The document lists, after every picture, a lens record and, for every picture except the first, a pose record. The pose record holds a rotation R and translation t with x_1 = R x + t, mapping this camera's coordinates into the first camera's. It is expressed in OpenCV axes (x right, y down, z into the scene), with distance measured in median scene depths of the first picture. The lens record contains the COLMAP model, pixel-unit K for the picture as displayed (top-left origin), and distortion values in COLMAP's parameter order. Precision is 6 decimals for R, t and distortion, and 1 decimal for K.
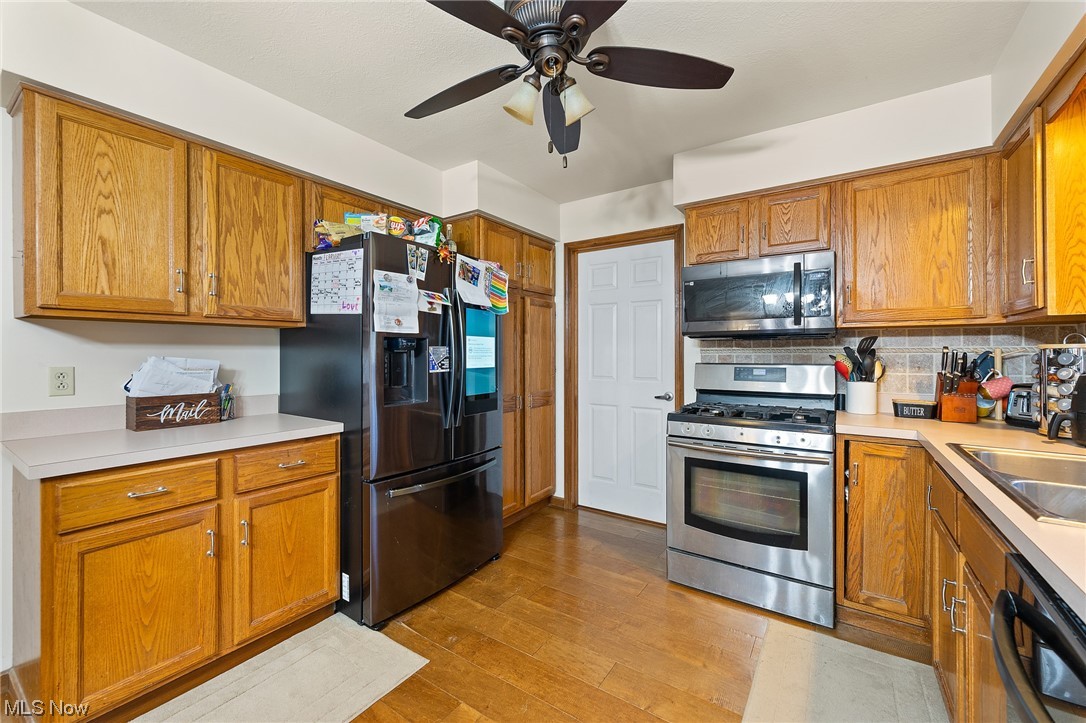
lens RADIAL K [[434.1, 0, 544.2], [0, 434.1, 353.0], [0, 0, 1]] dist [0.000871, 0.000029]
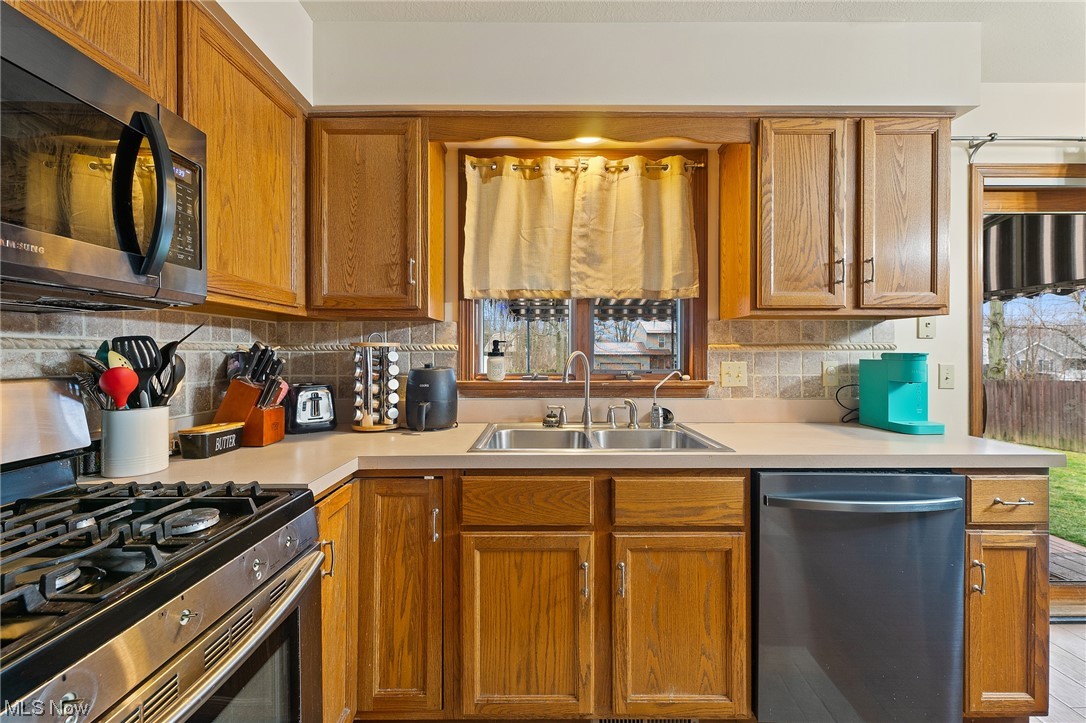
lens RADIAL K [[434.1, 0, 542.1], [0, 434.1, 353.3], [0, 0, 1]] dist [0.000871, 0.000029]
pose [[-0.558282, 0.000348, 0.829651, 0.069979], [0.000047, 1.000000, -0.000388, 0.004981], [-0.829651, -0.000178, -0.558282, 0.996563]]
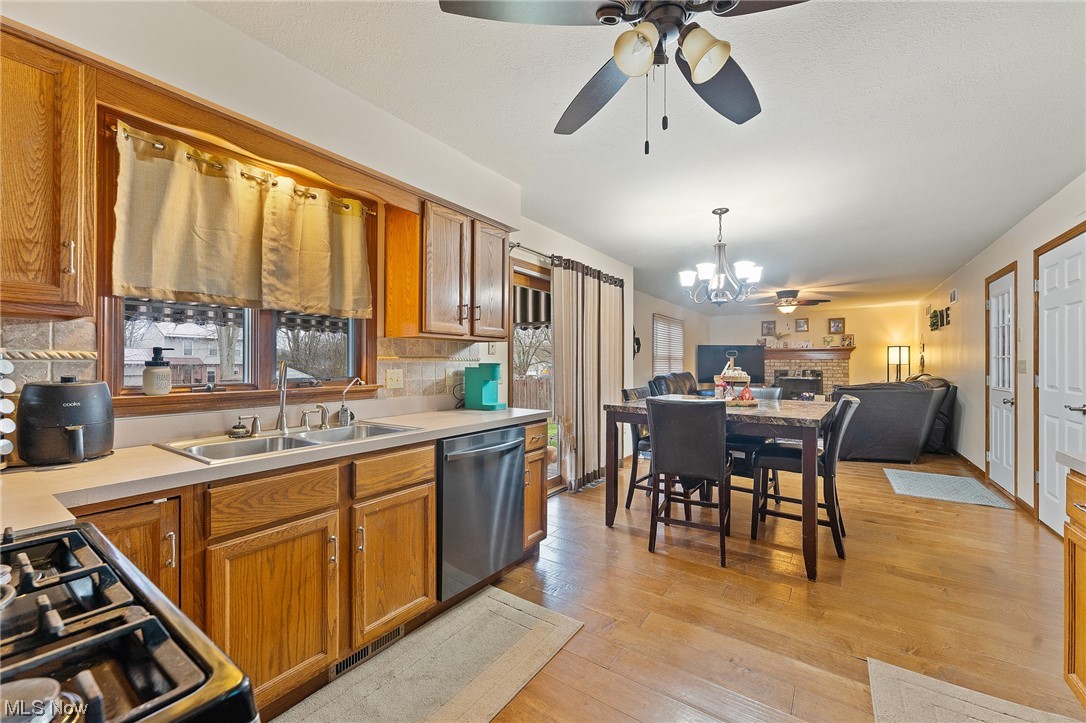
lens RADIAL K [[434.1, 0, 543.5], [0, 434.1, 362.7], [0, 0, 1]] dist [0.000871, 0.000029]
pose [[-0.999919, -0.000624, 0.012714, 0.179379], [-0.000650, 0.999998, -0.002054, 0.005444], [-0.012713, -0.002062, -0.999917, 1.353566]]
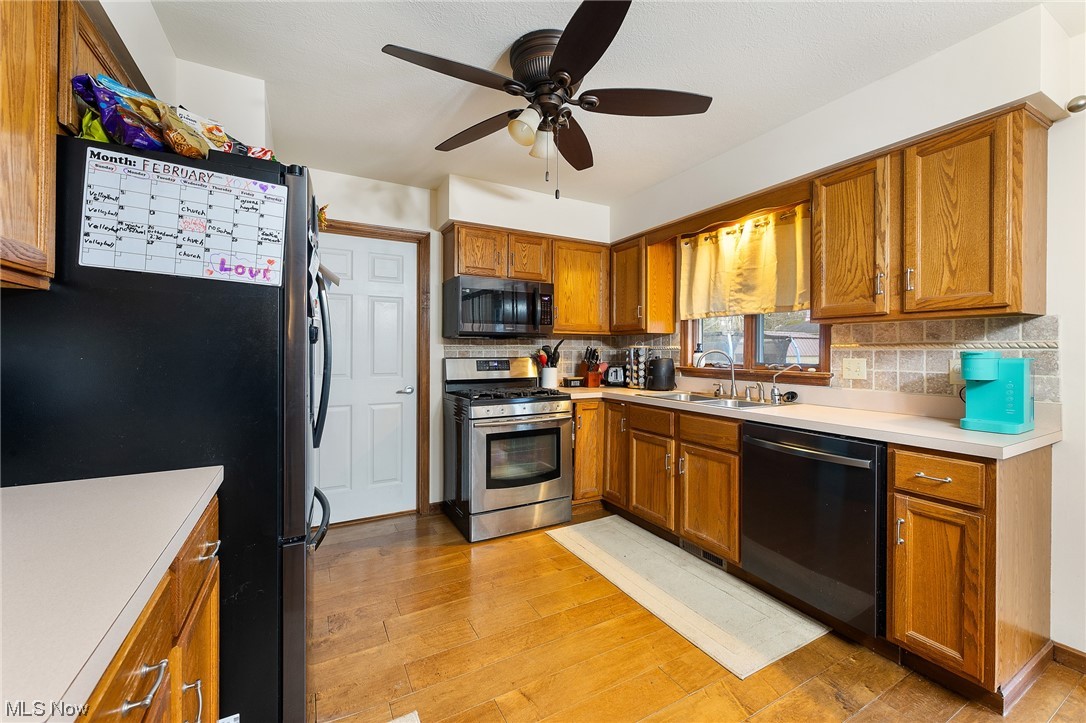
lens RADIAL K [[434.1, 0, 543.9], [0, 434.1, 350.7], [0, 0, 1]] dist [0.000871, 0.000029]
pose [[0.459816, 0.000973, 0.888014, -0.757893], [-0.003052, 0.999995, 0.000484, 0.004072], [-0.888009, -0.002933, 0.459817, 0.327755]]
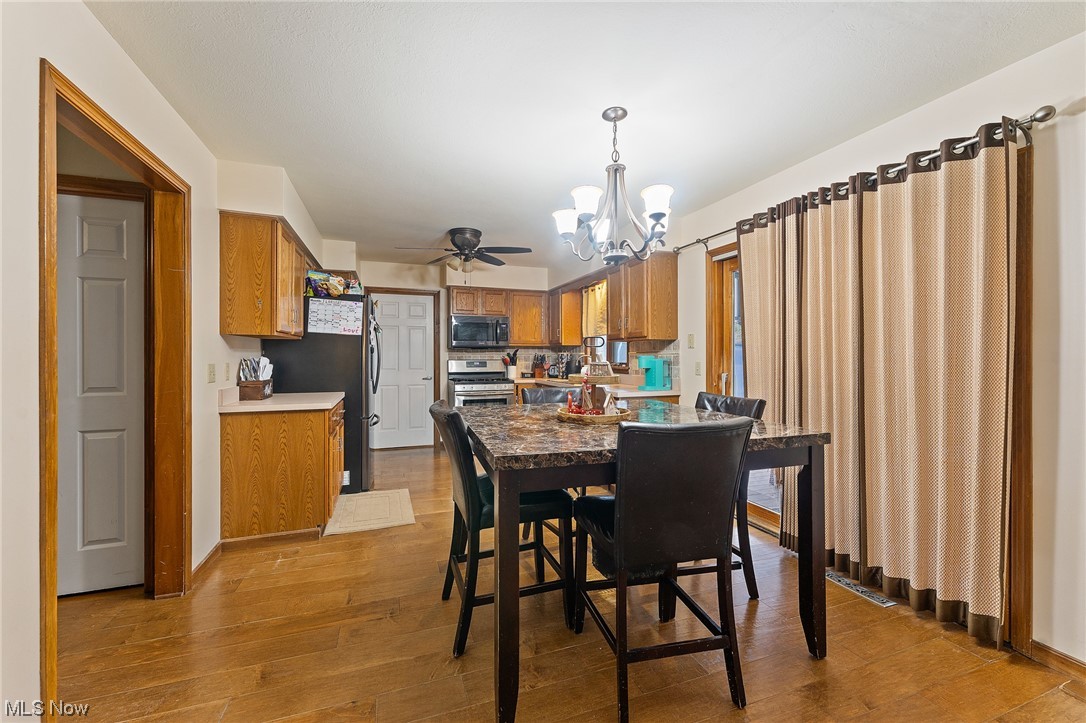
lens RADIAL K [[434.1, 0, 545.7], [0, 434.1, 356.9], [0, 0, 1]] dist [0.000871, 0.000029]
pose [[0.590385, -0.002335, 0.807119, -1.422196], [-0.000472, 0.999995, 0.003238, 0.002195], [-0.807122, -0.002293, 0.590380, -0.802229]]
